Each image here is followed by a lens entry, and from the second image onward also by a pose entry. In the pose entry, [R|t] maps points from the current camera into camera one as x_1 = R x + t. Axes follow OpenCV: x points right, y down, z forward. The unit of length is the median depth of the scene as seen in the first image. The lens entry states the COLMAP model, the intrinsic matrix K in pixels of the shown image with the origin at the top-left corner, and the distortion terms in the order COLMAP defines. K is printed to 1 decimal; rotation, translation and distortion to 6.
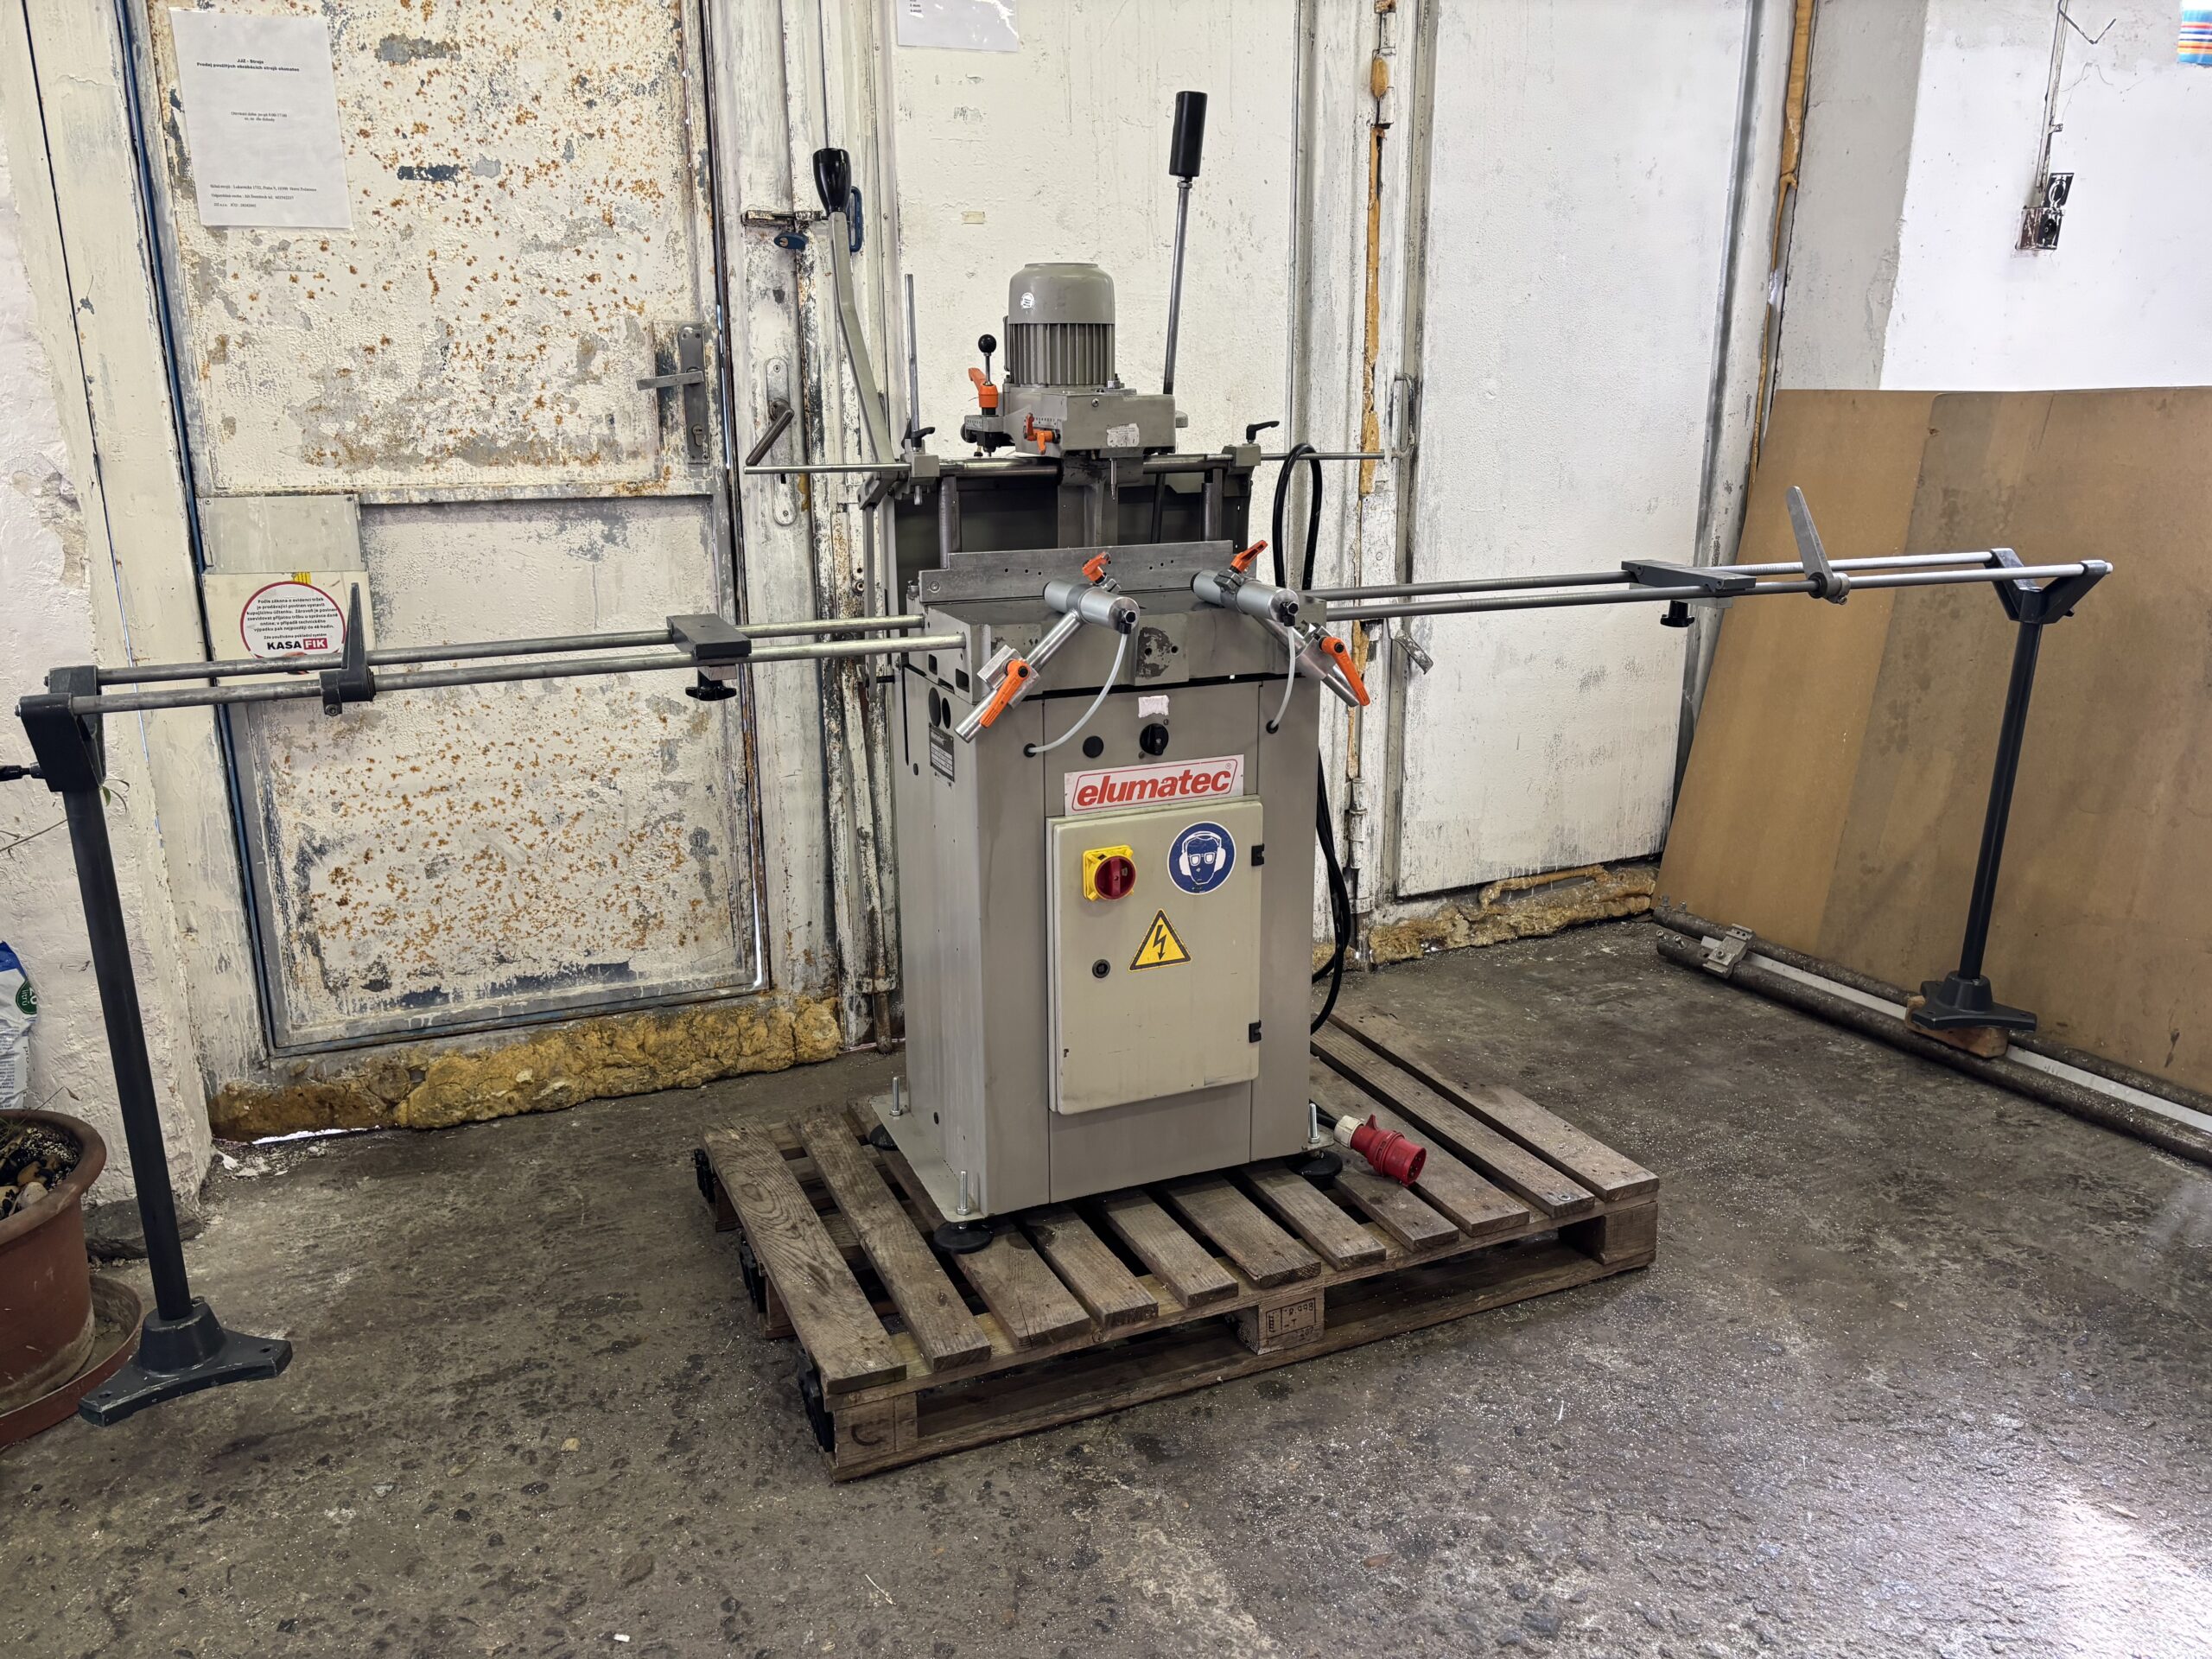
lens RADIAL K [[1675.5, 0, 1090.9], [0, 1675.5, 819.4], [0, 0, 1]] dist [0.013836, 0.005482]
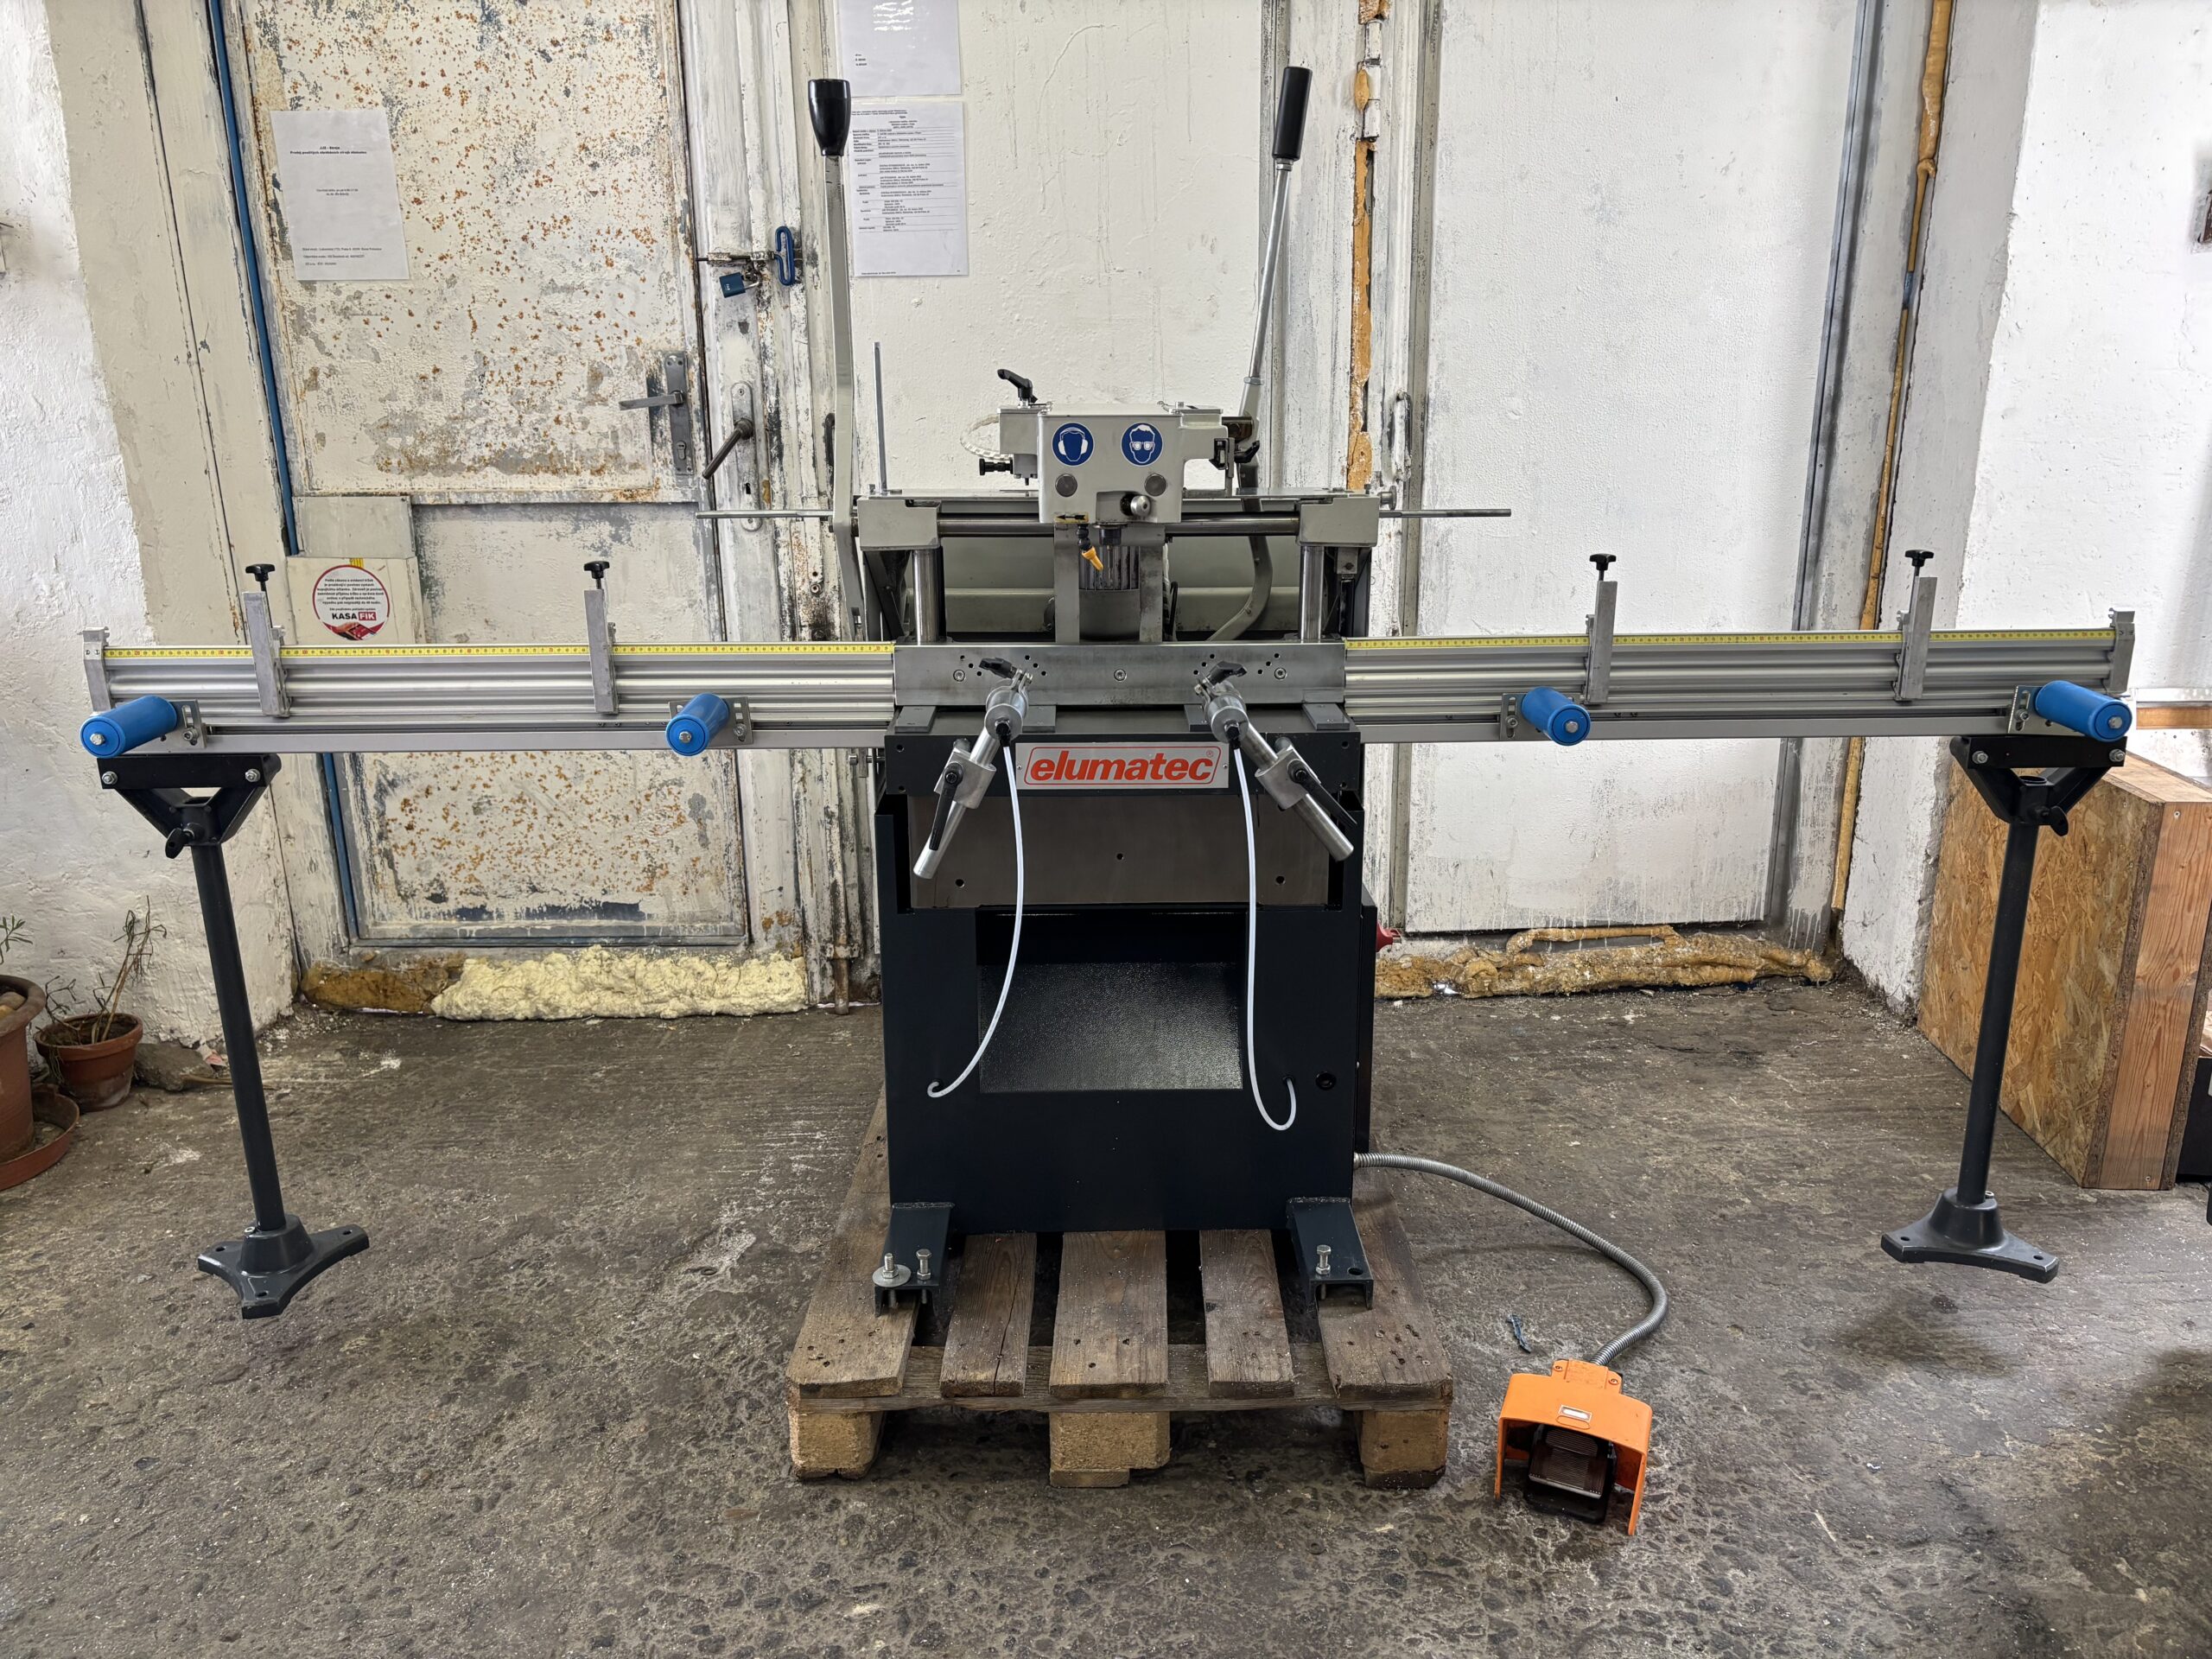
lens RADIAL K [[1675.6, 0, 1106.0], [0, 1675.6, 829.5], [0, 0, 1]] dist [0.015067, 0.003018]
pose [[0.925580, 0.097222, -0.365855, 0.469080], [-0.092559, 0.995246, 0.030311, -0.032967], [0.367063, 0.005808, 0.930178, 0.044417]]
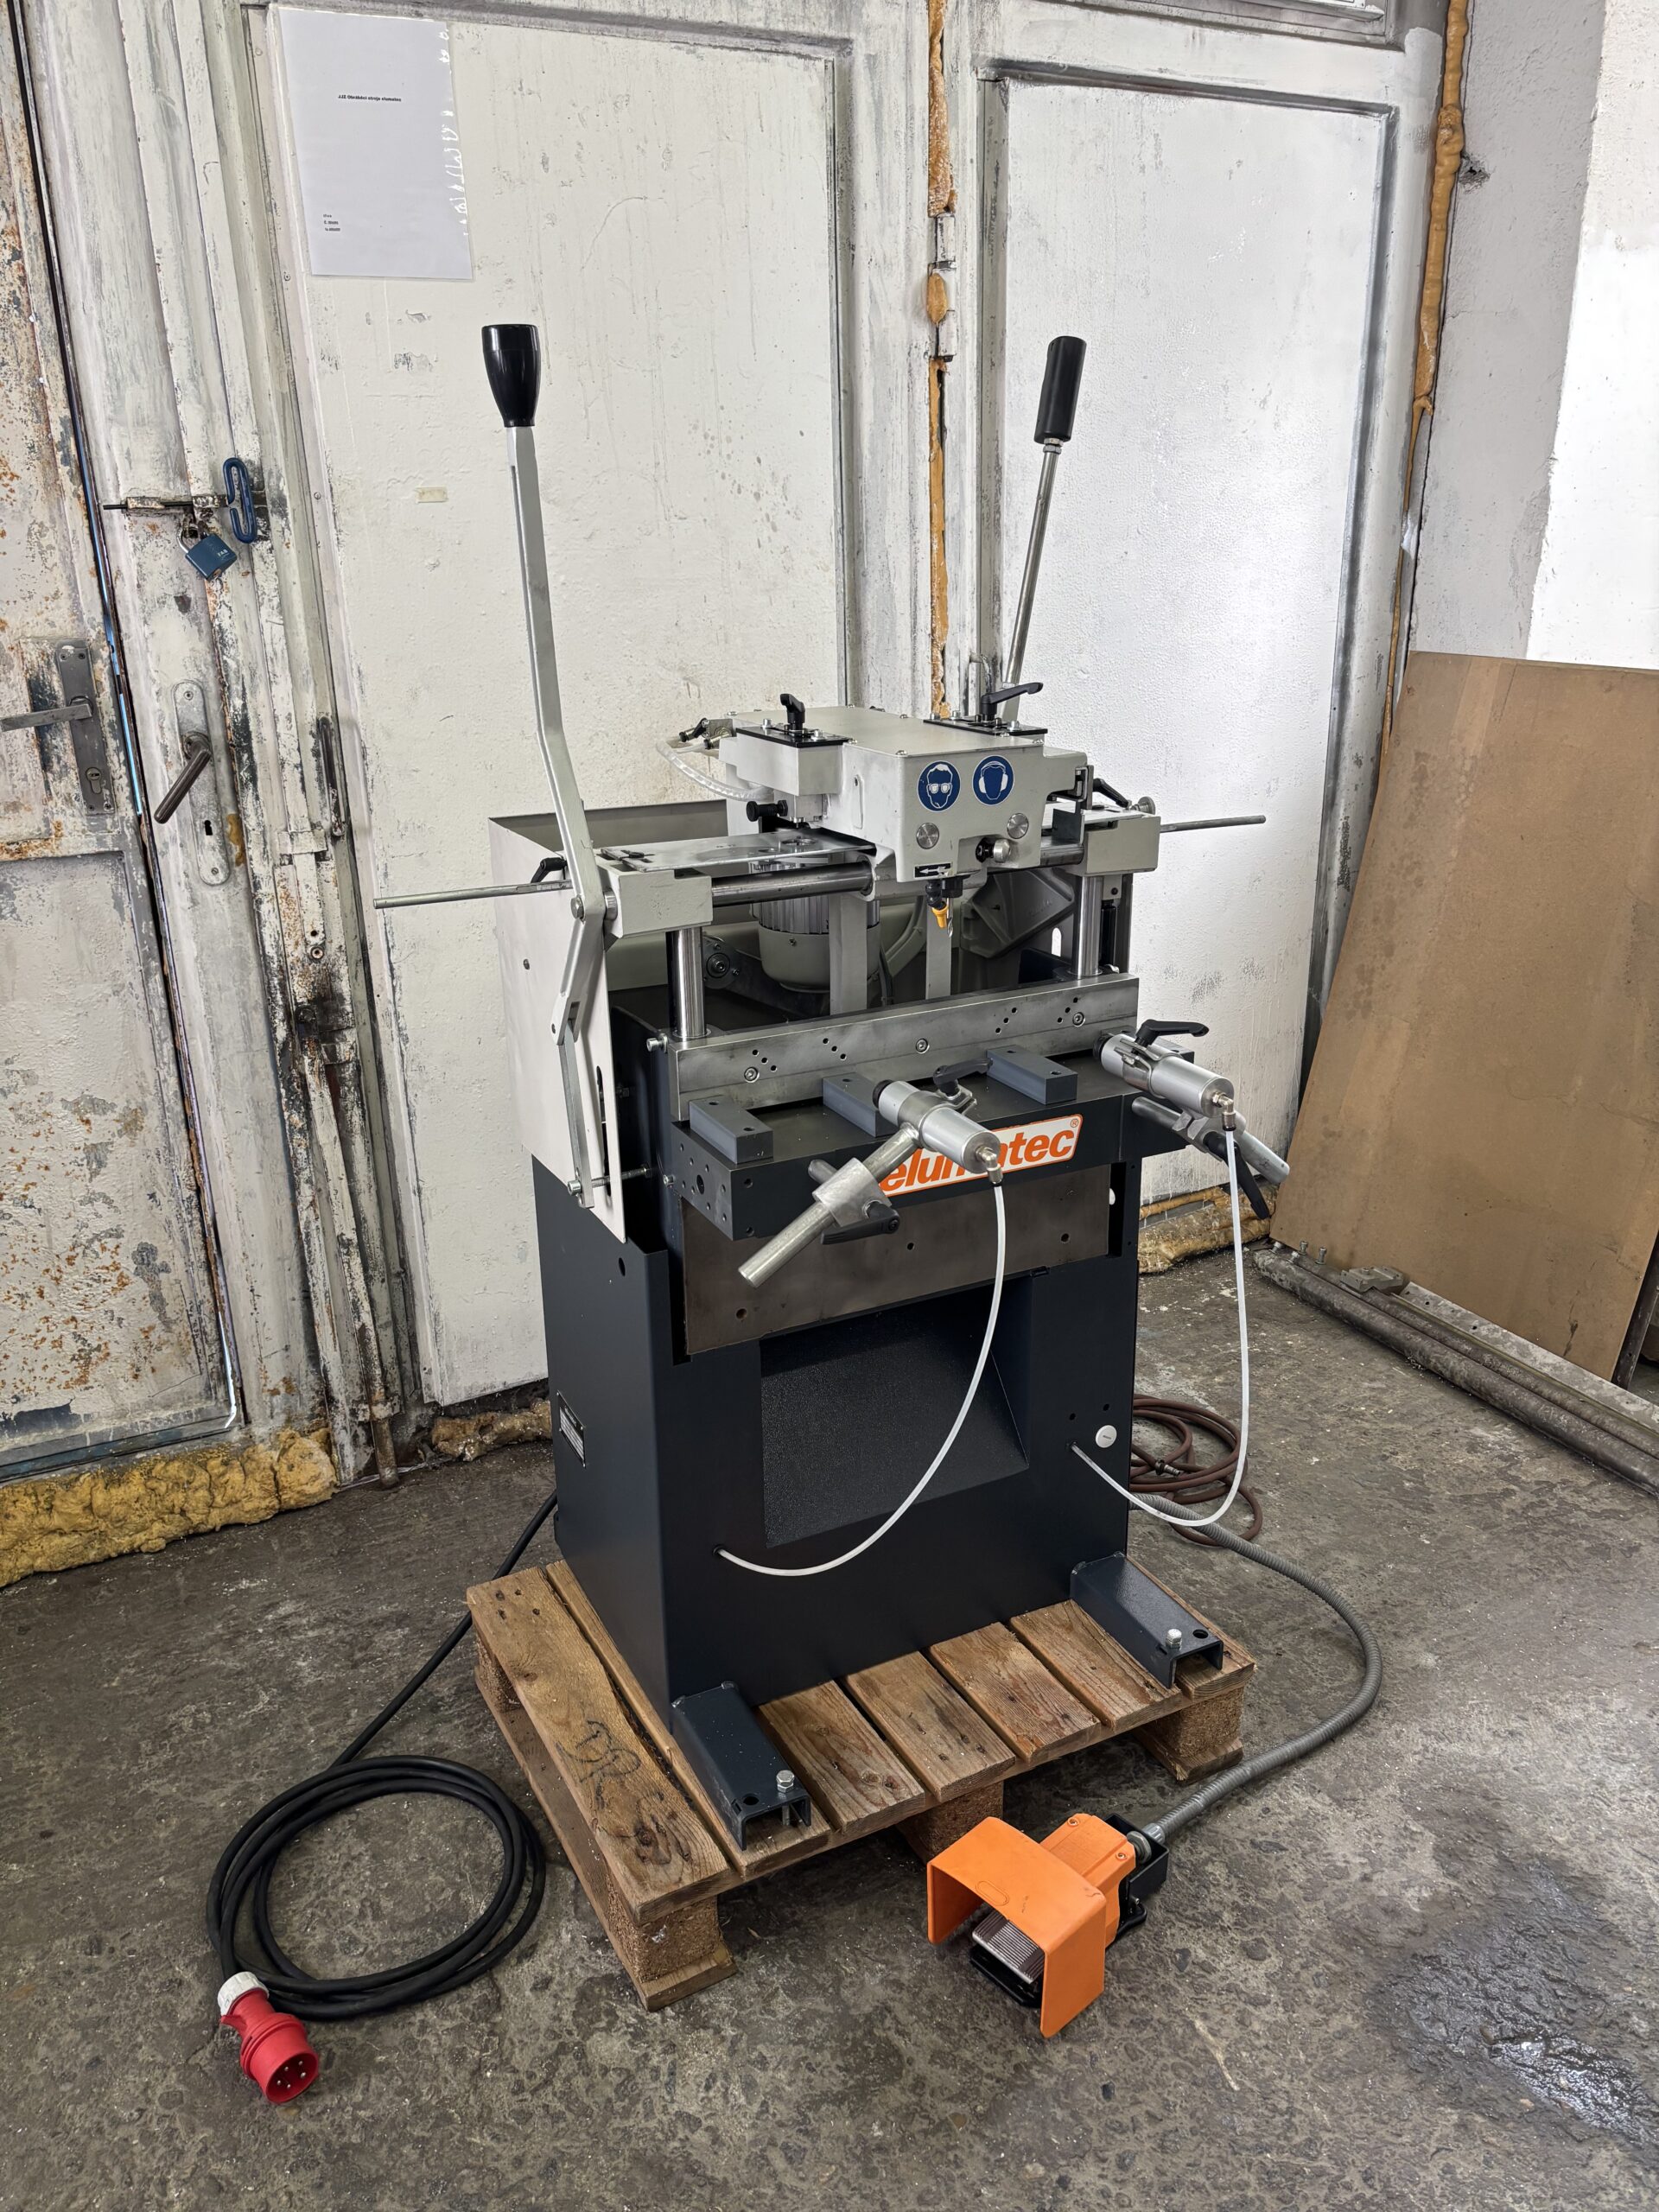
lens RADIAL K [[1670.5, 0, 832.2], [0, 1670.5, 1112.8], [0, 0, 1]] dist [0.013012, 0.005322]
pose [[0.997897, -0.035737, 0.054081, 0.067379], [0.031241, 0.996159, 0.081805, -0.123356], [-0.056796, -0.079944, 0.995180, 0.169546]]
